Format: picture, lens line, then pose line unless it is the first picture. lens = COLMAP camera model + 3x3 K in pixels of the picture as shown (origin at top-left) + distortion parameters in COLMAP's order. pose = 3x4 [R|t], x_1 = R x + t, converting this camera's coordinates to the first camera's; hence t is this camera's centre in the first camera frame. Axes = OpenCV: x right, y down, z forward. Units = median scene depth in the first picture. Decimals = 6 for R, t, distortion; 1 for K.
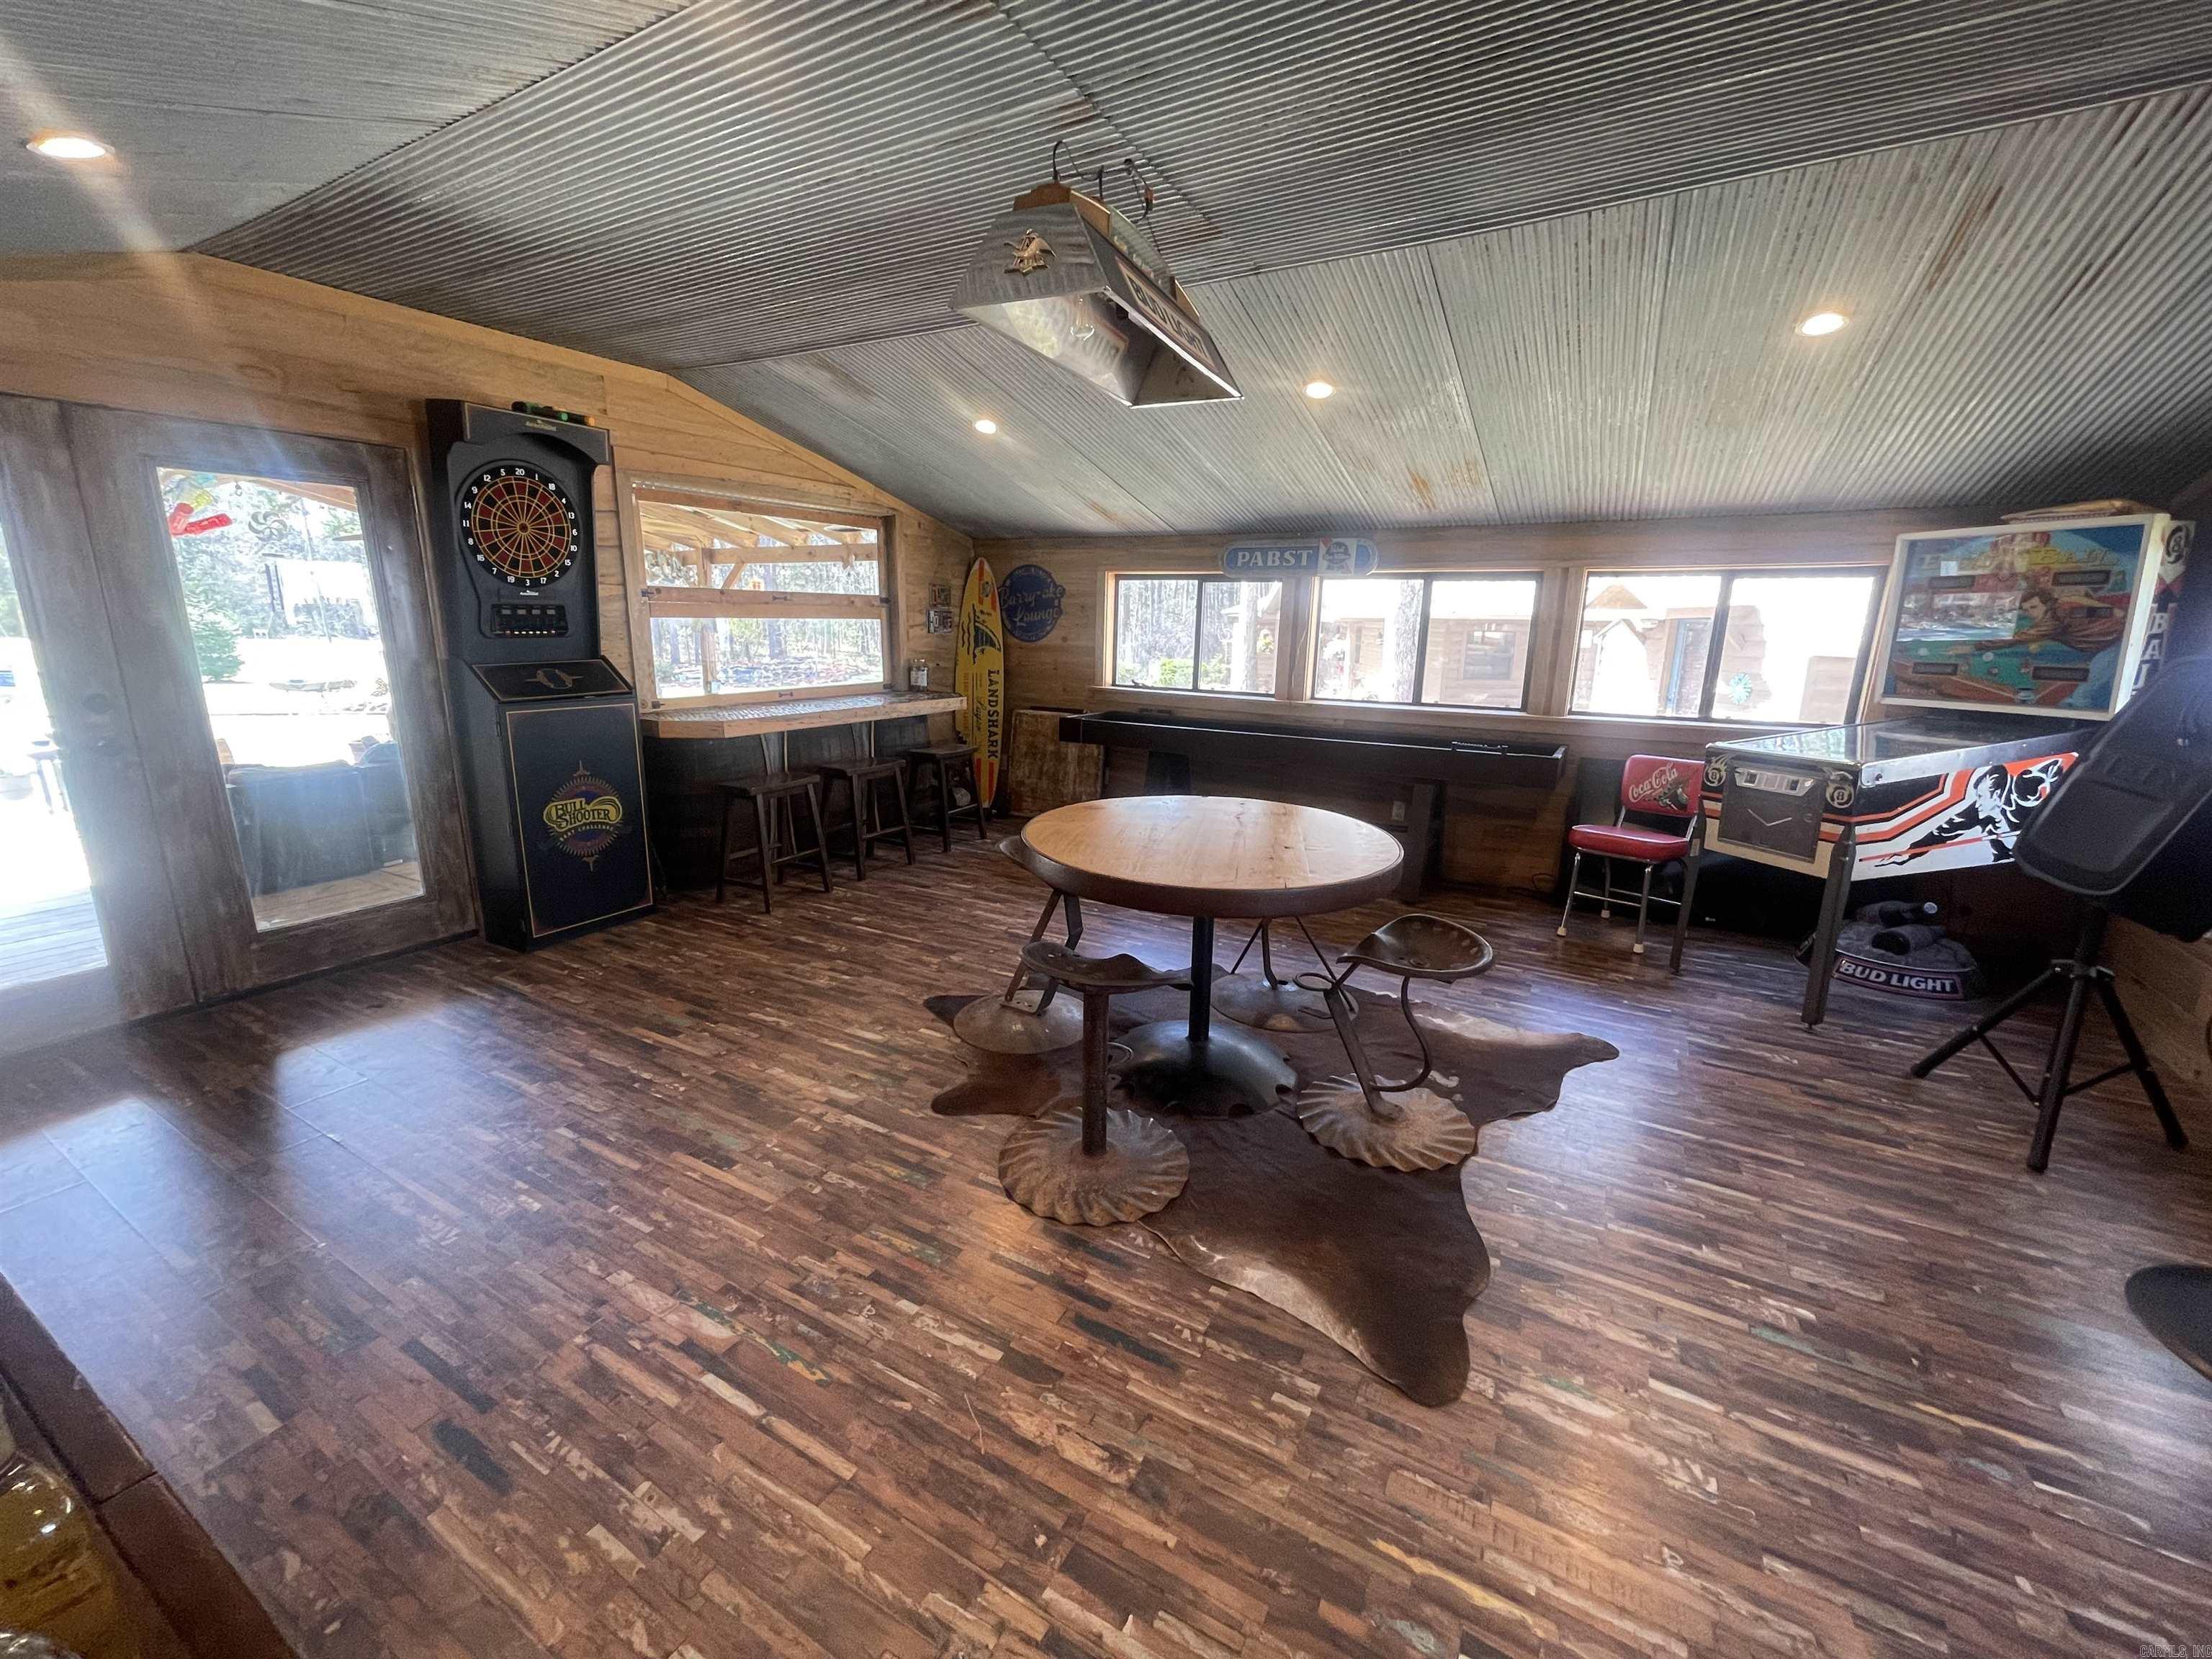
lens RADIAL K [[895.7, 0, 1107.1], [0, 895.7, 827.6], [0, 0, 1]] dist [-0.013525, 0.010742]
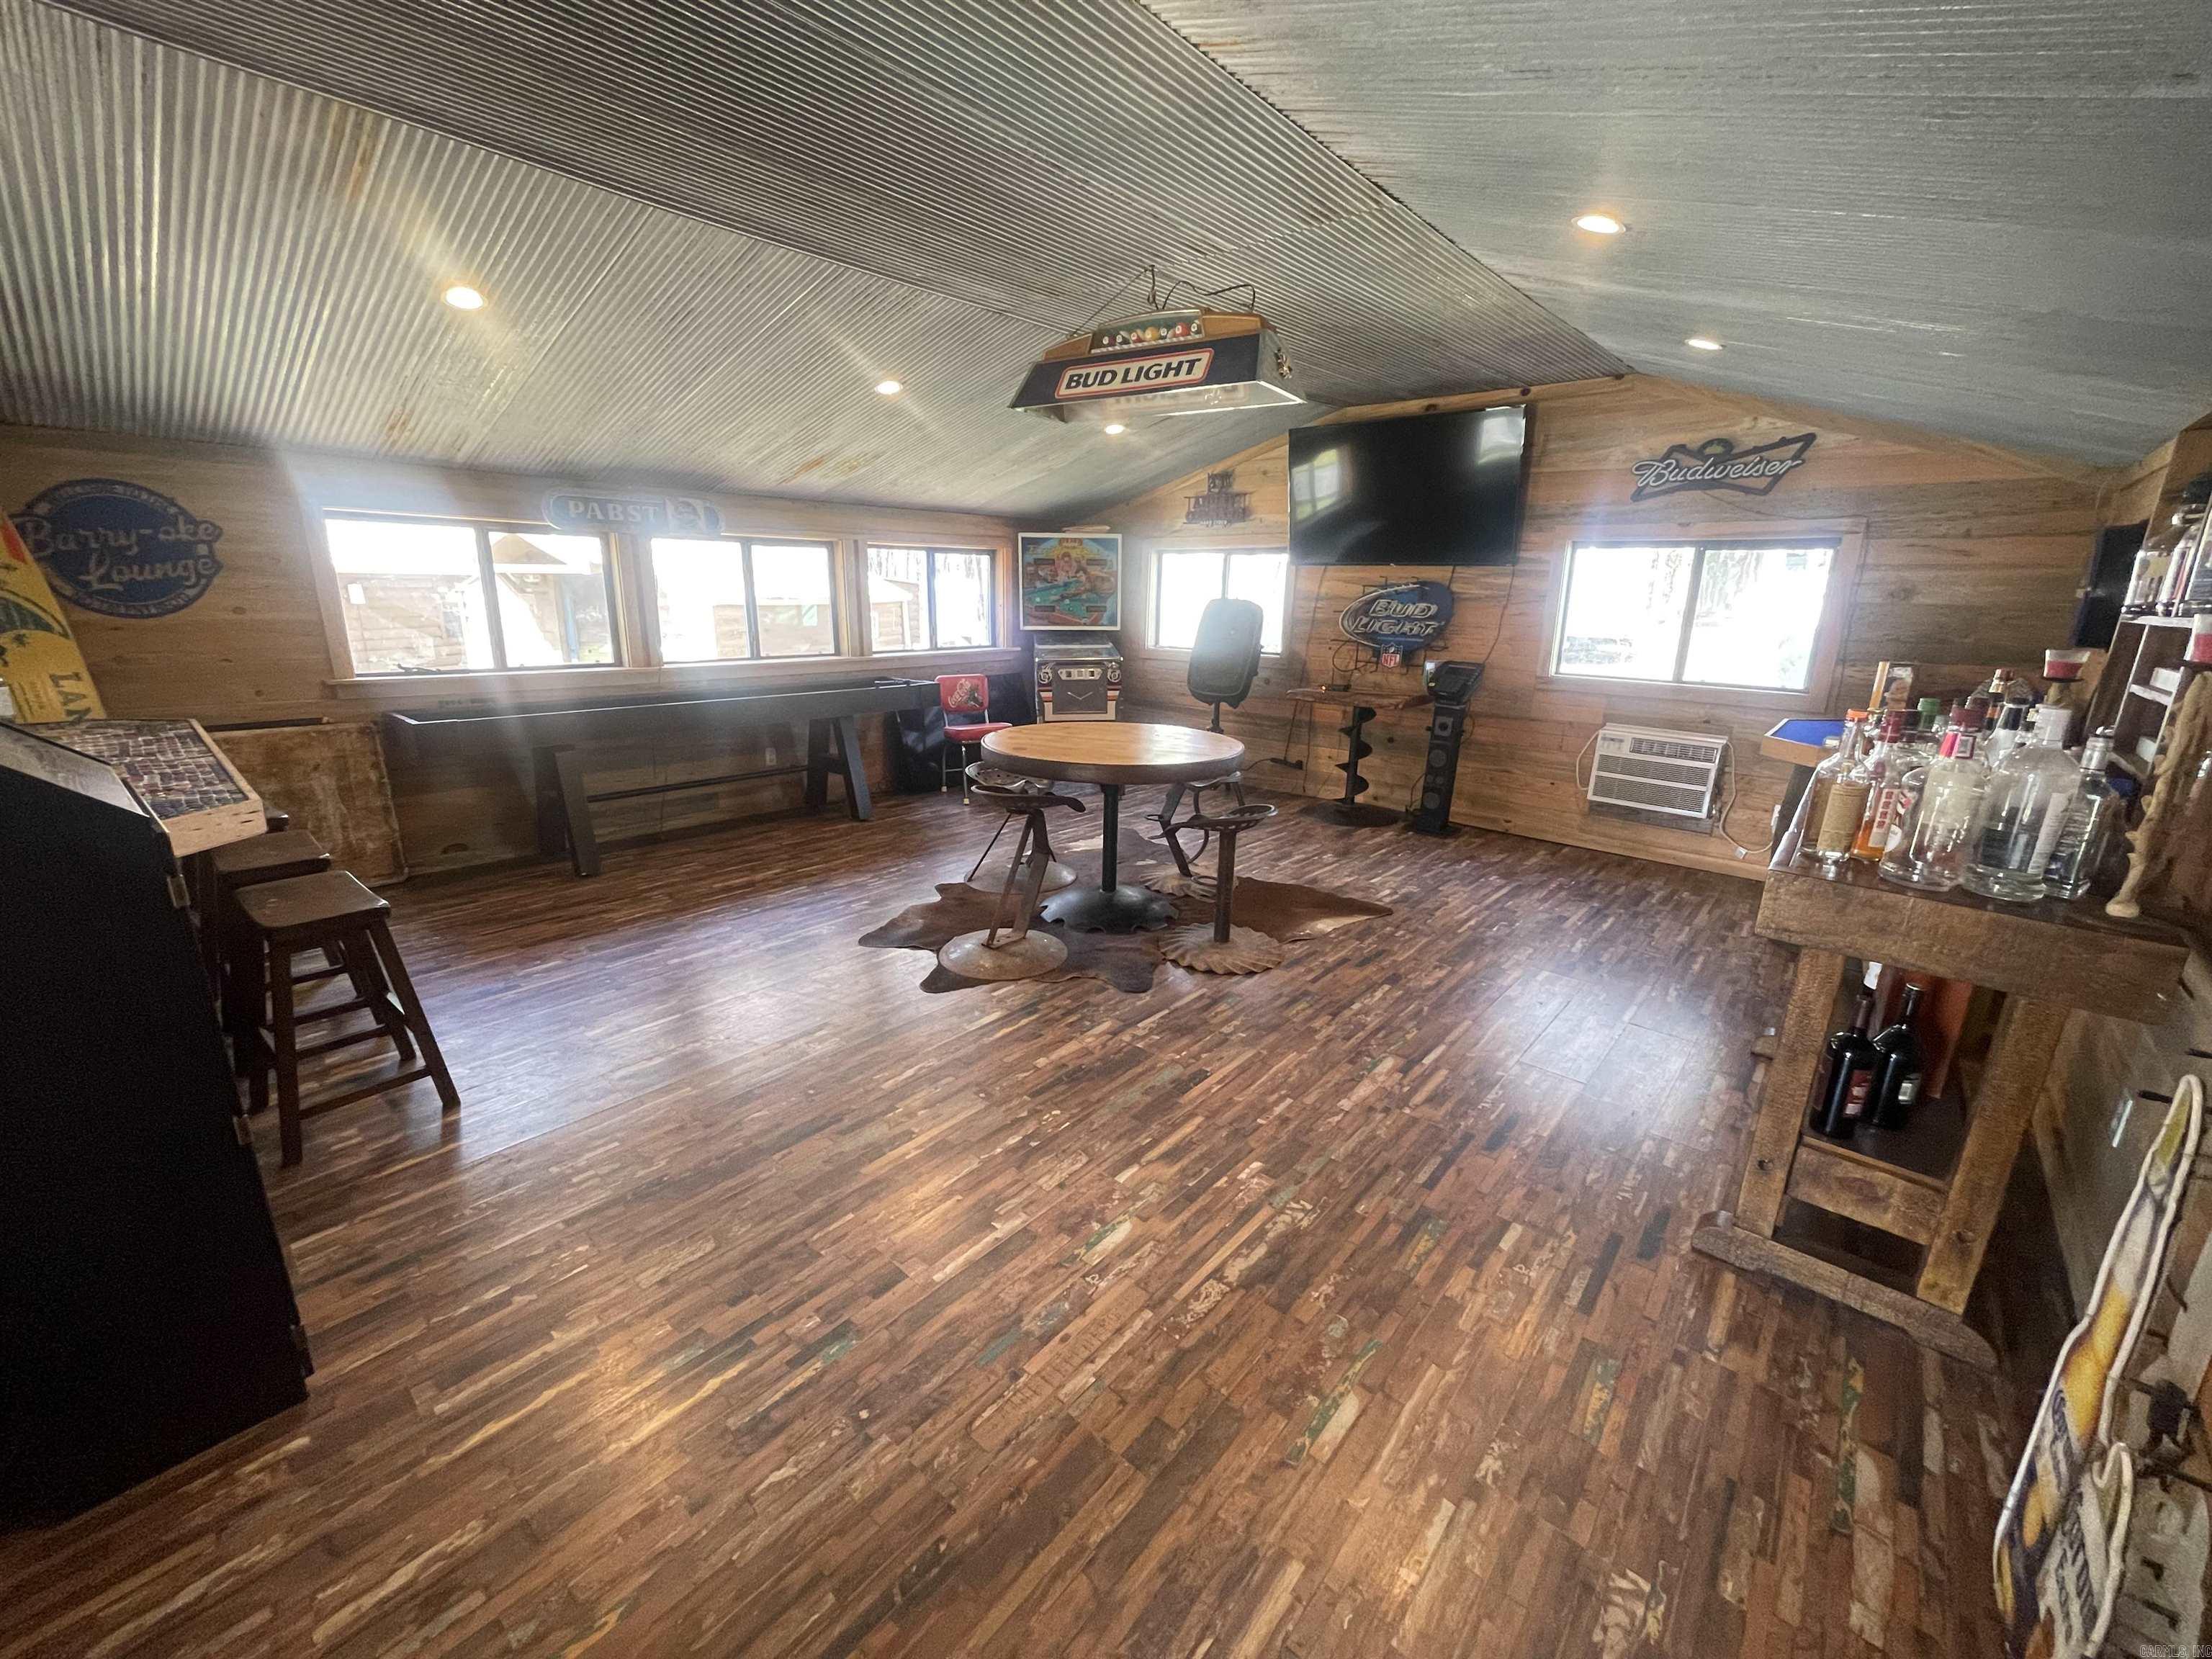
lens RADIAL K [[882.6, 0, 1100.9], [0, 882.6, 829.0], [0, 0, 1]] dist [0.002175, -0.000175]
pose [[0.202448, -0.266528, 0.942326, -1.161427], [0.211594, 0.951426, 0.223643, -0.165087], [-0.956161, 0.154114, 0.249010, 0.642190]]
